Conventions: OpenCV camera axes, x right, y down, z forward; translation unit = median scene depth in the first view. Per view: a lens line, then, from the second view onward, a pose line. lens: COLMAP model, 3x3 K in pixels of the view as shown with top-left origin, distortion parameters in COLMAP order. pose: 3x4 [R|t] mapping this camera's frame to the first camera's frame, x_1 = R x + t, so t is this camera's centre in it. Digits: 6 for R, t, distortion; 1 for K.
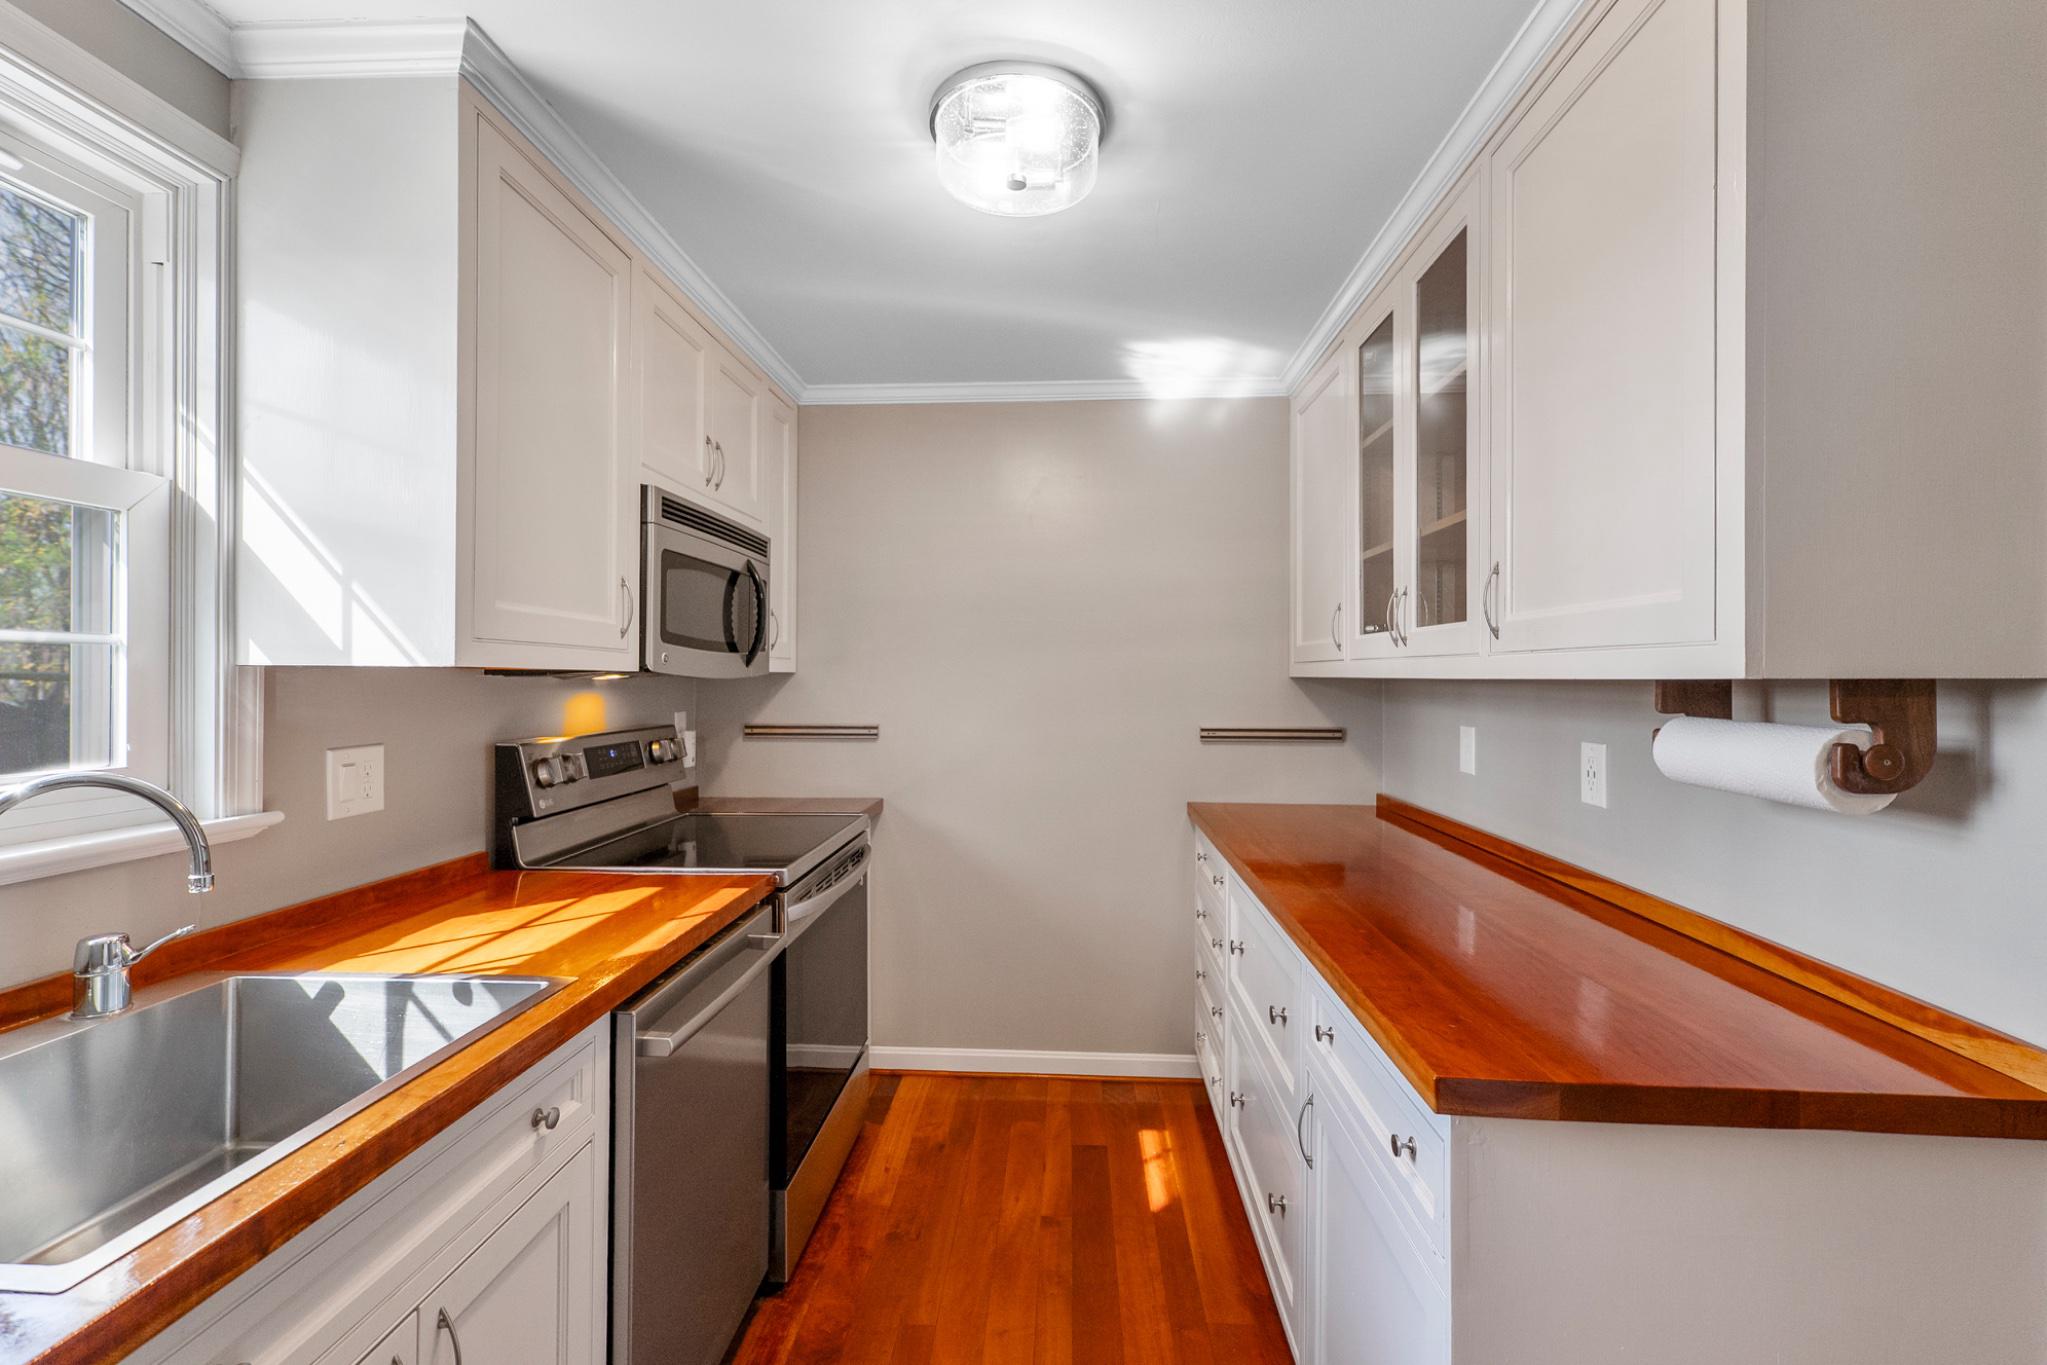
lens RADIAL K [[892.5, 0, 1024.1], [0, 892.5, 668.4], [0, 0, 1]] dist [0.004138, 0.000722]
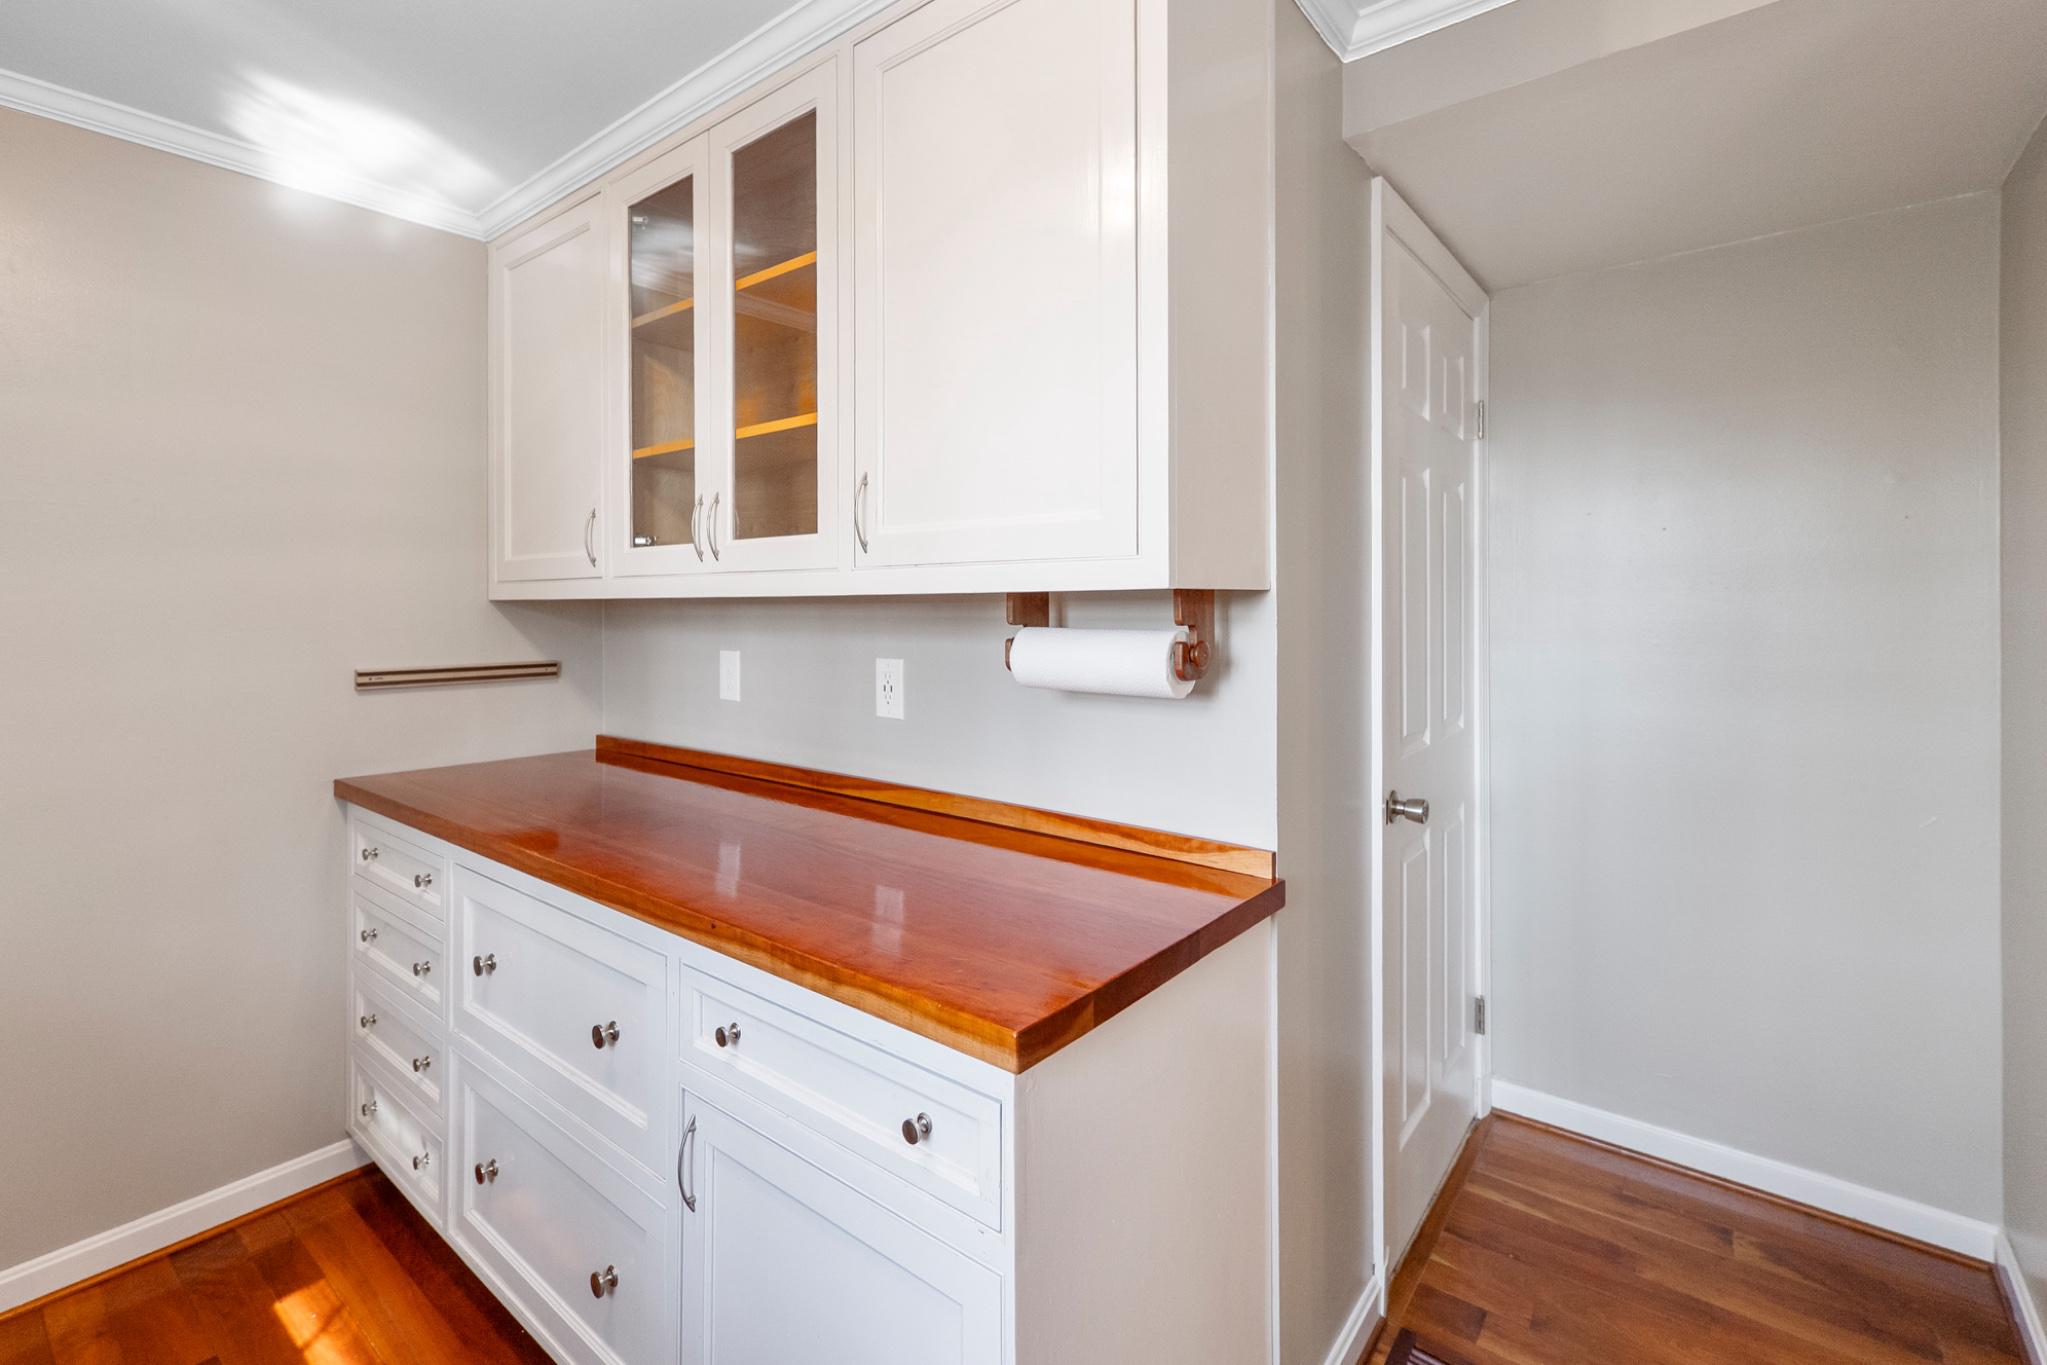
lens RADIAL K [[909.9, 0, 1025.3], [0, 909.9, 606.1], [0, 0, 1]] dist [0.002887, 0.000670]
pose [[0.576975, -0.003104, 0.816756, -0.127967], [-0.002612, 0.999981, 0.005646, 0.013823], [-0.816758, -0.005391, 0.576956, 0.227550]]
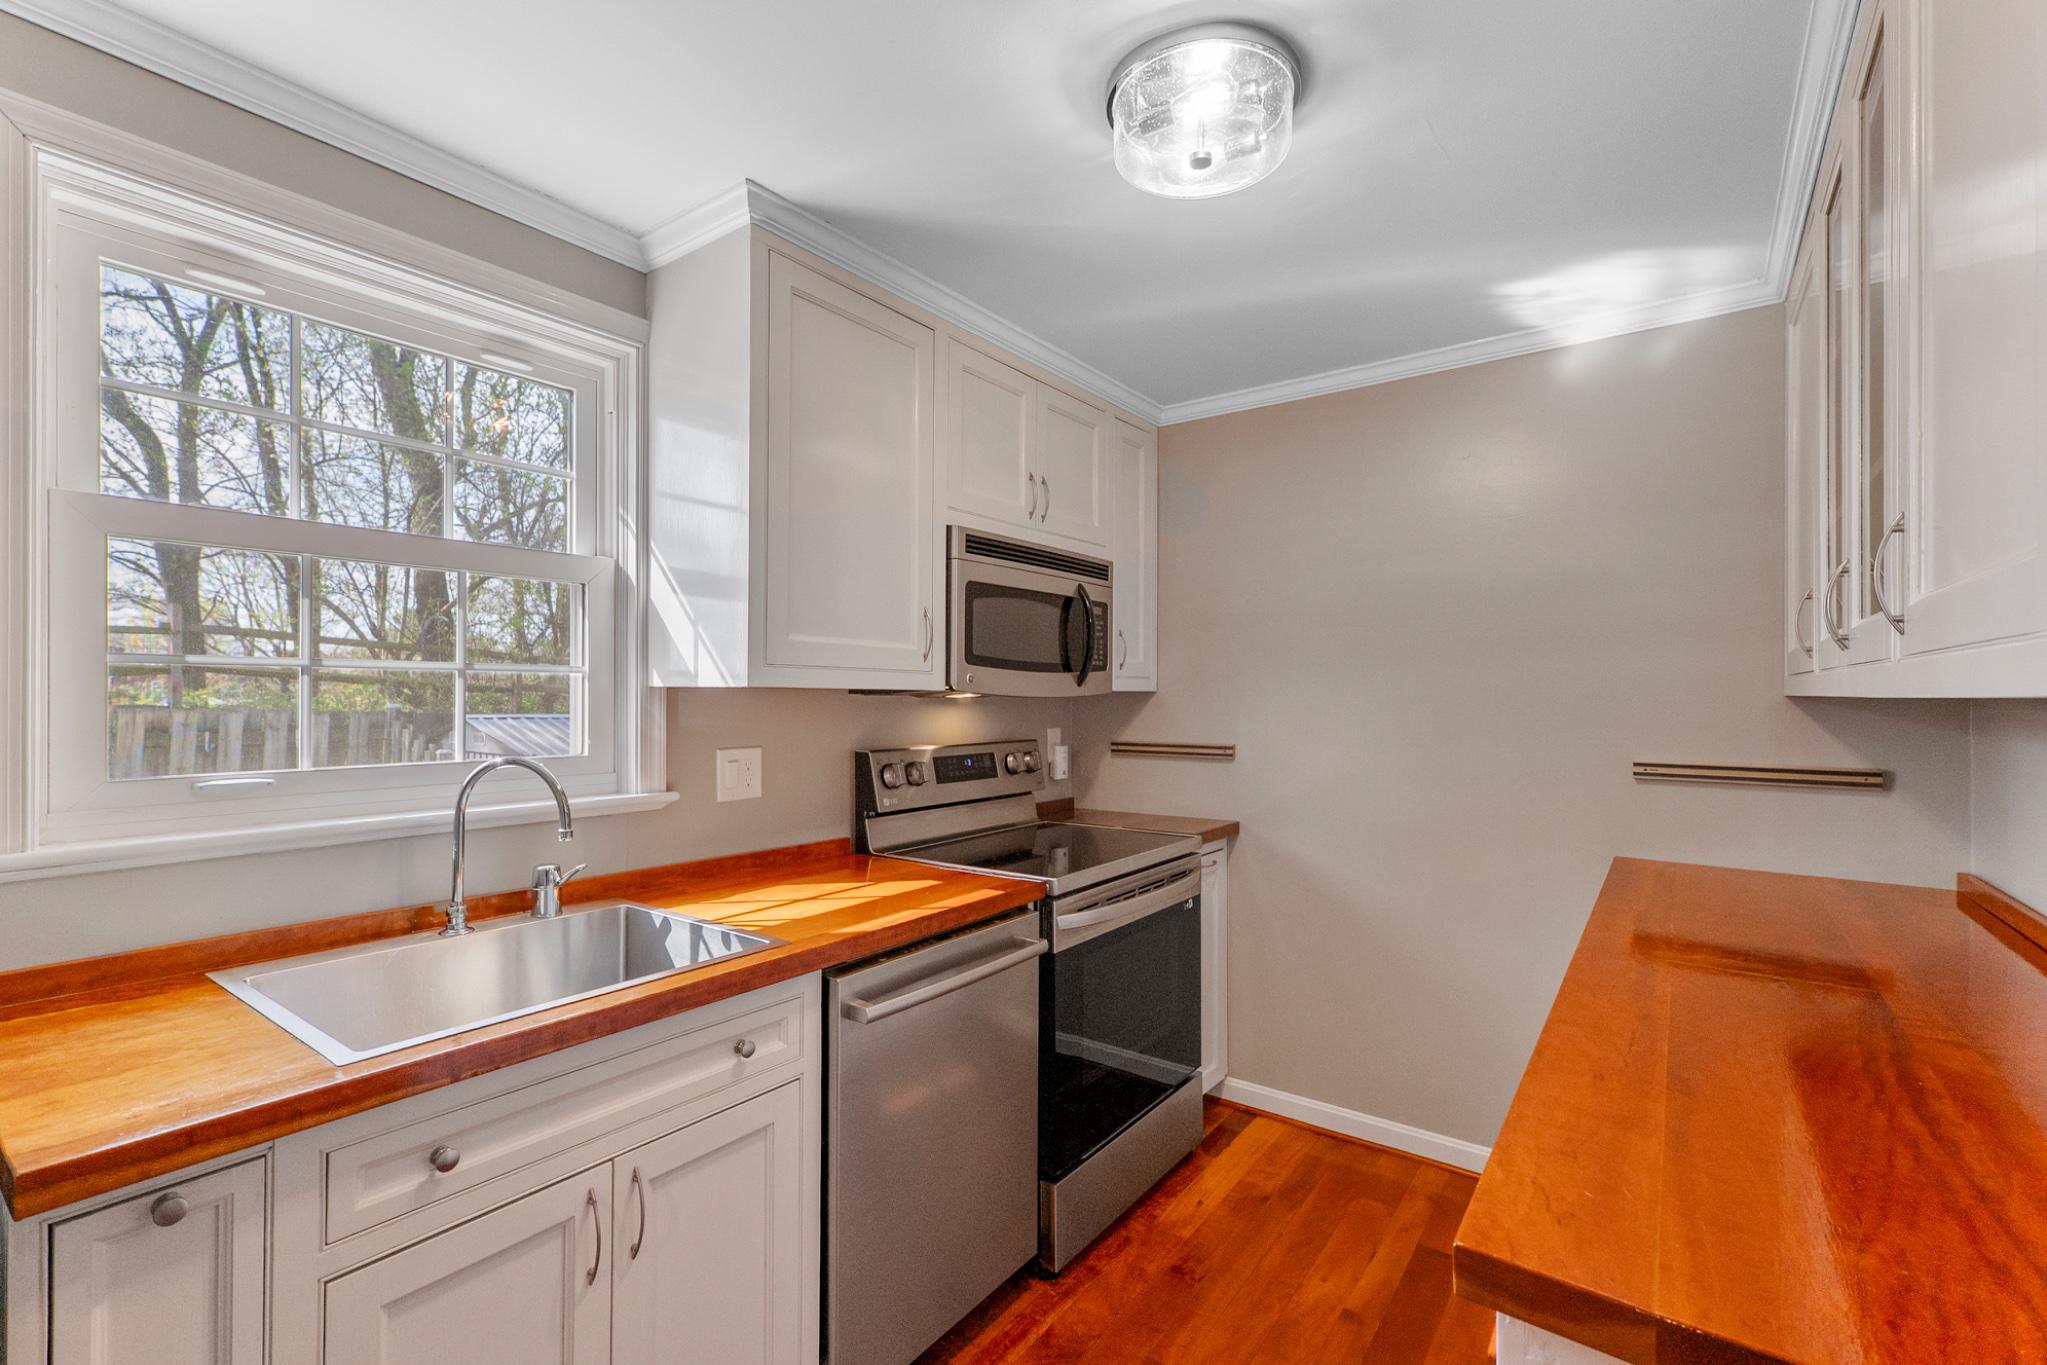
lens RADIAL K [[900.0, 0, 1021.9], [0, 900.0, 688.2], [0, 0, 1]] dist [0.001593, 0.000357]
pose [[0.836107, -0.004609, -0.548546, 0.273890], [0.004737, 0.999988, -0.001183, 0.002414], [0.548545, -0.001609, 0.836119, 0.094445]]
